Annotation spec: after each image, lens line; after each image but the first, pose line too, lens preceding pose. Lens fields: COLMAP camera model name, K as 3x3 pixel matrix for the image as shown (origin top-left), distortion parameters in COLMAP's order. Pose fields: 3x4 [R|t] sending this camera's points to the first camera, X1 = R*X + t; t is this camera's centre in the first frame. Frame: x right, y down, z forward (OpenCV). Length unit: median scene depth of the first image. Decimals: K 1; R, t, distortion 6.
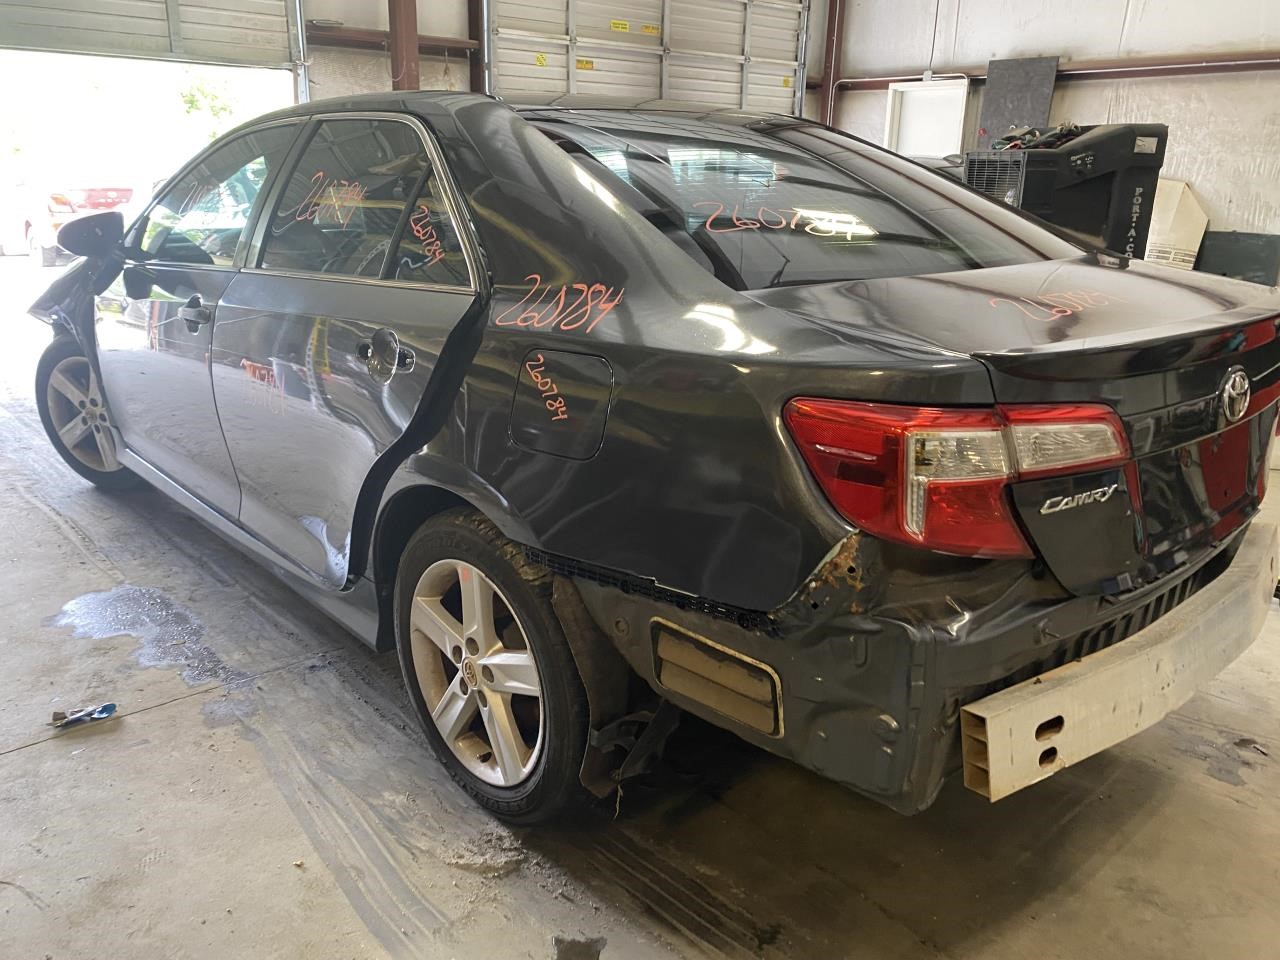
lens RADIAL K [[994.8, 0, 638.4], [0, 994.8, 478.3], [0, 0, 1]] dist [0.009801, -0.004976]
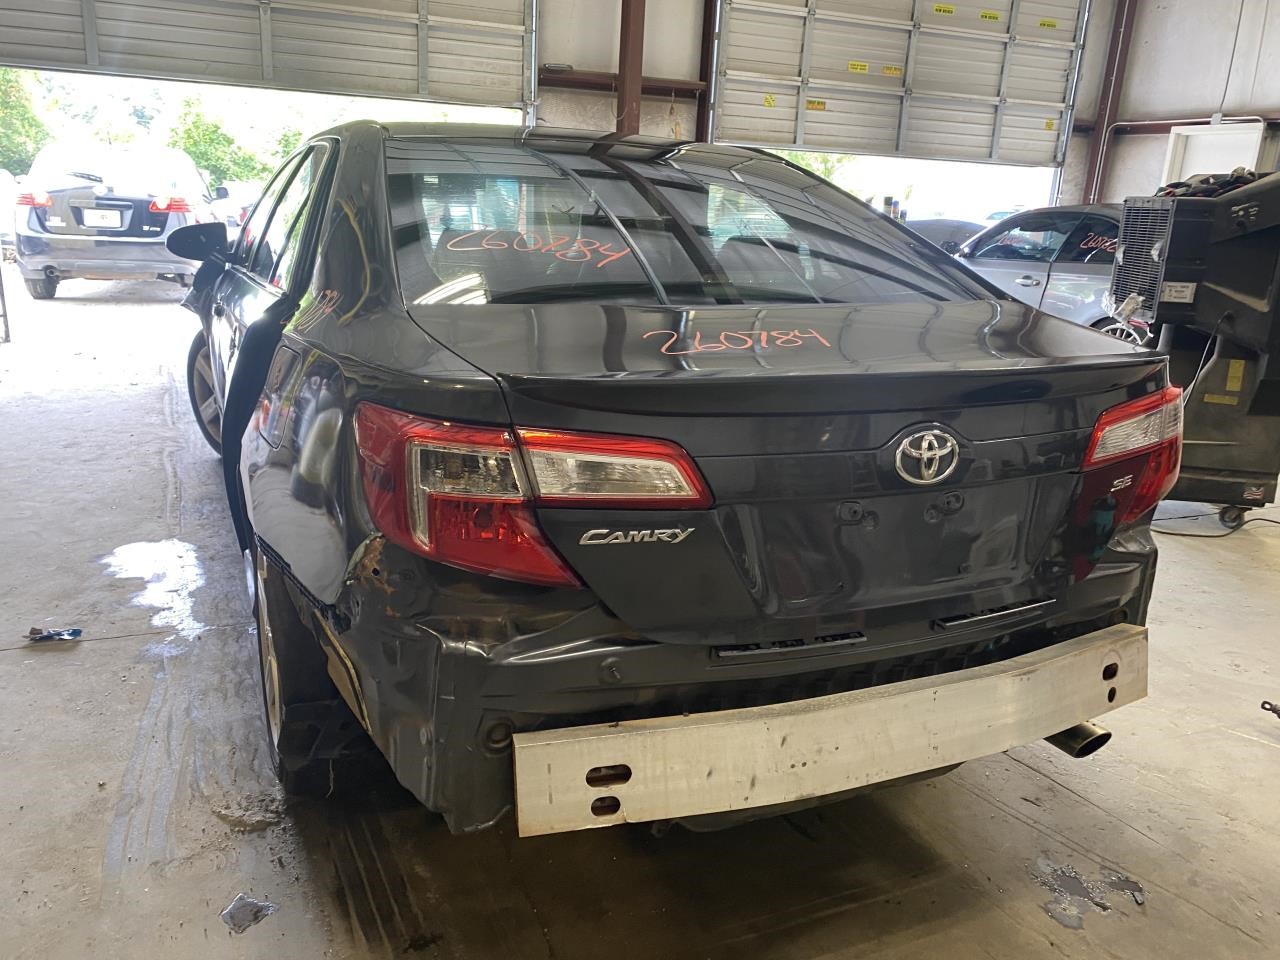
lens RADIAL K [[994.8, 0, 616.4], [0, 994.8, 470.0], [0, 0, 1]] dist [0.009801, -0.004976]
pose [[0.948772, 0.111270, -0.295720, 0.108355], [-0.124434, 0.991887, -0.026012, -0.002301], [0.290427, 0.061477, 0.954920, 0.012960]]
